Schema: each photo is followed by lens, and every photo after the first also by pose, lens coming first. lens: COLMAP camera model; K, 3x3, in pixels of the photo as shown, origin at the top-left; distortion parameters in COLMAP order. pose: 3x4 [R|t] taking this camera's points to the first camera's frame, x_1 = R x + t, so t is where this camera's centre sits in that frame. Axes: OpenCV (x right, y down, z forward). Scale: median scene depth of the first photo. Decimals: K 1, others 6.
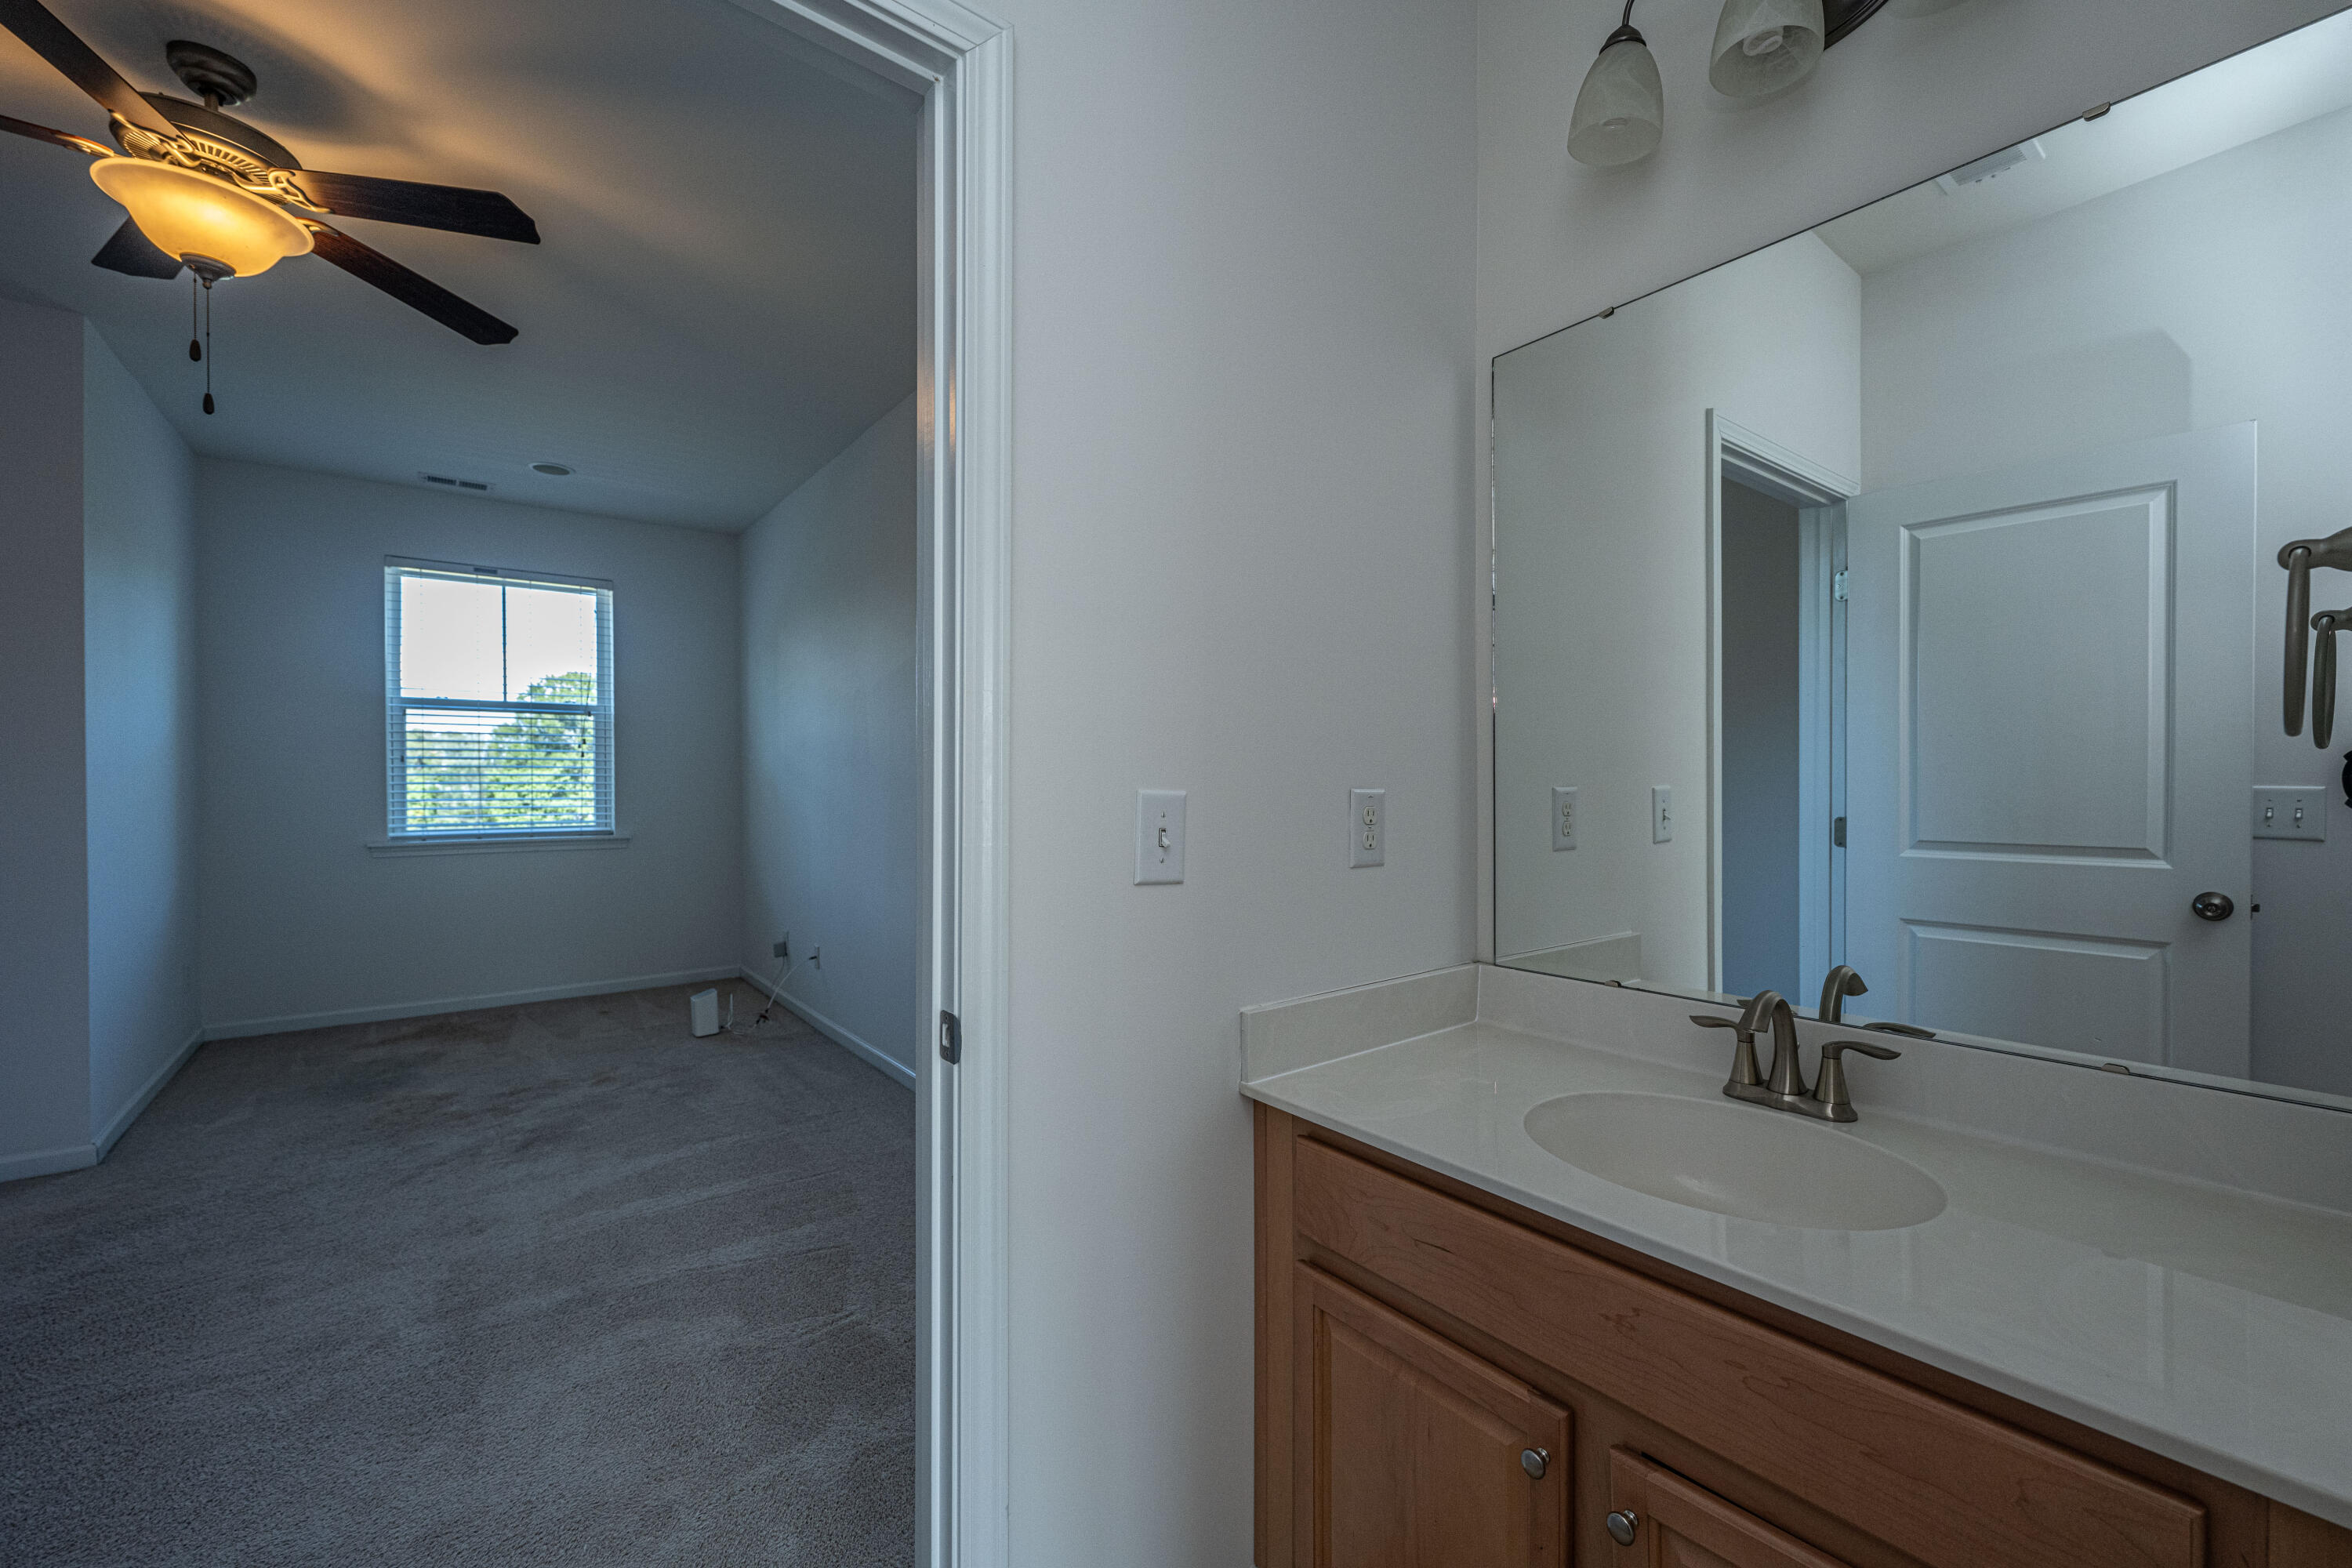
lens RADIAL K [[941.1, 0, 1205.8], [0, 941.1, 794.8], [0, 0, 1]] dist [-0.000434, -0.000136]
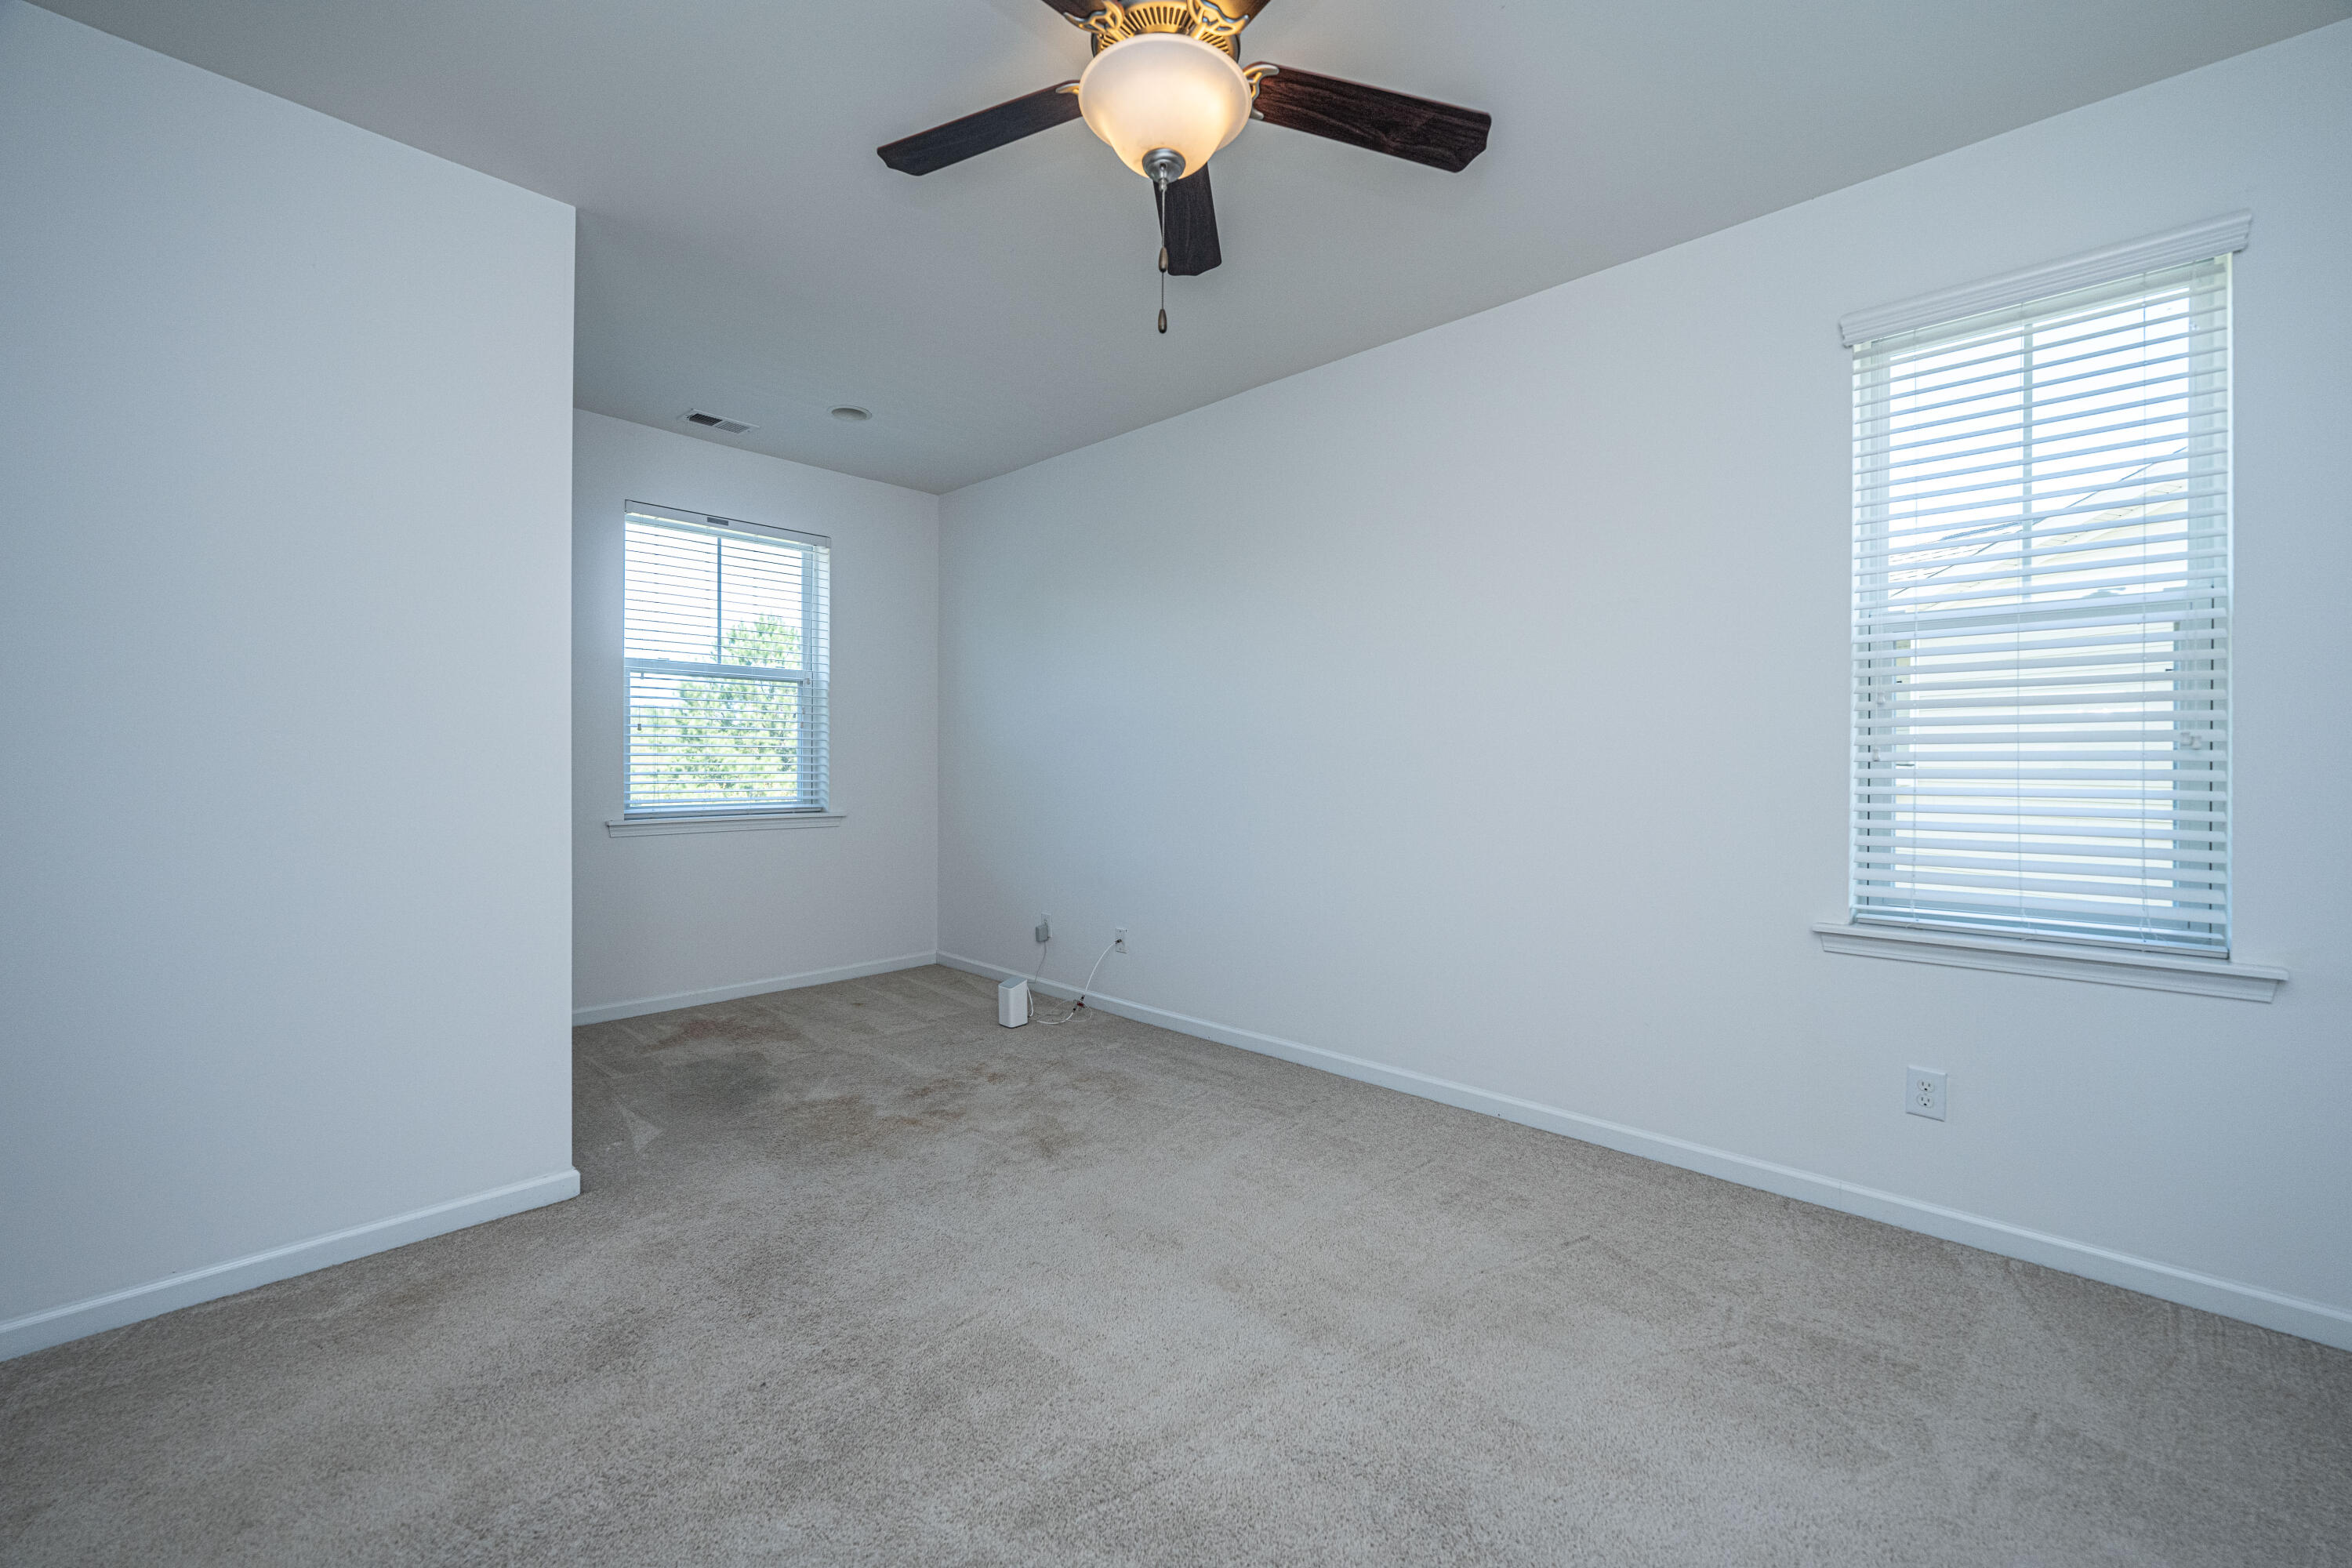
lens RADIAL K [[959.6, 0, 1161.4], [0, 959.6, 752.9], [0, 0, 1]] dist [0.002099, 0.000180]
pose [[0.994484, 0.000905, 0.104886, -0.551531], [0.001109, 0.999816, -0.019139, 0.006025], [-0.104884, 0.019150, 0.994300, 0.046108]]
